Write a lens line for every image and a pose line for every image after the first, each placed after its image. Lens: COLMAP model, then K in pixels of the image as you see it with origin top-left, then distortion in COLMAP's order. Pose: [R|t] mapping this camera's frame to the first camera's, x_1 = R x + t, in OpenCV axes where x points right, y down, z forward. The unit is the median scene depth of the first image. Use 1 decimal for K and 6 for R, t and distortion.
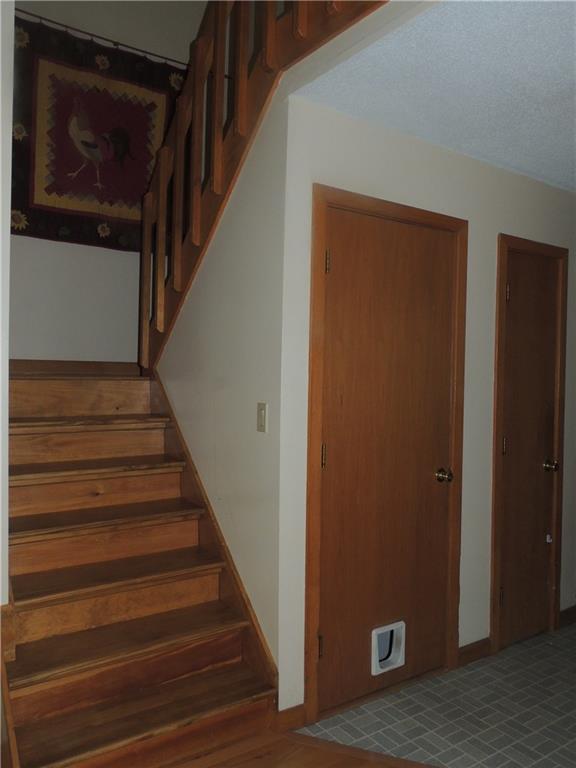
lens RADIAL K [[548.9, 0, 288.0], [0, 548.9, 384.0], [0, 0, 1]] dist [-0.039413, -0.000477]
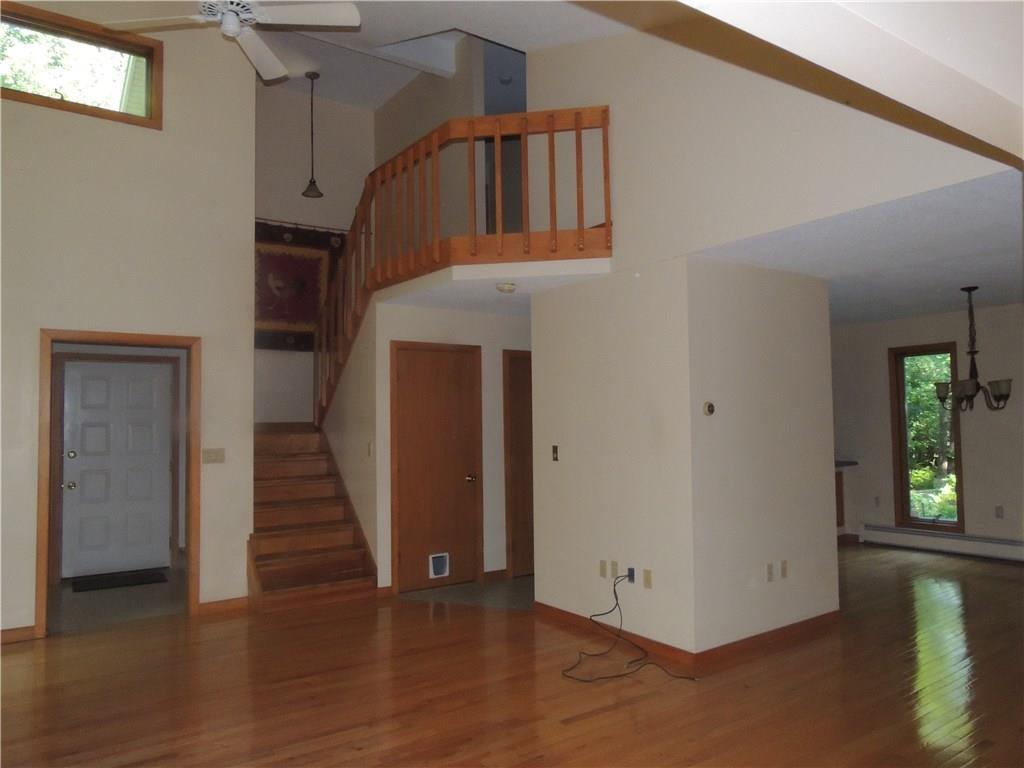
lens RADIAL K [[712.9, 0, 512.0], [0, 712.9, 384.0], [0, 0, 1]] dist [-0.000982, 0.000237]
pose [[0.999588, -0.028561, -0.002754, 0.421182], [0.028280, 0.996875, -0.073766, 0.023400], [0.004852, 0.073657, 0.997272, -1.441579]]
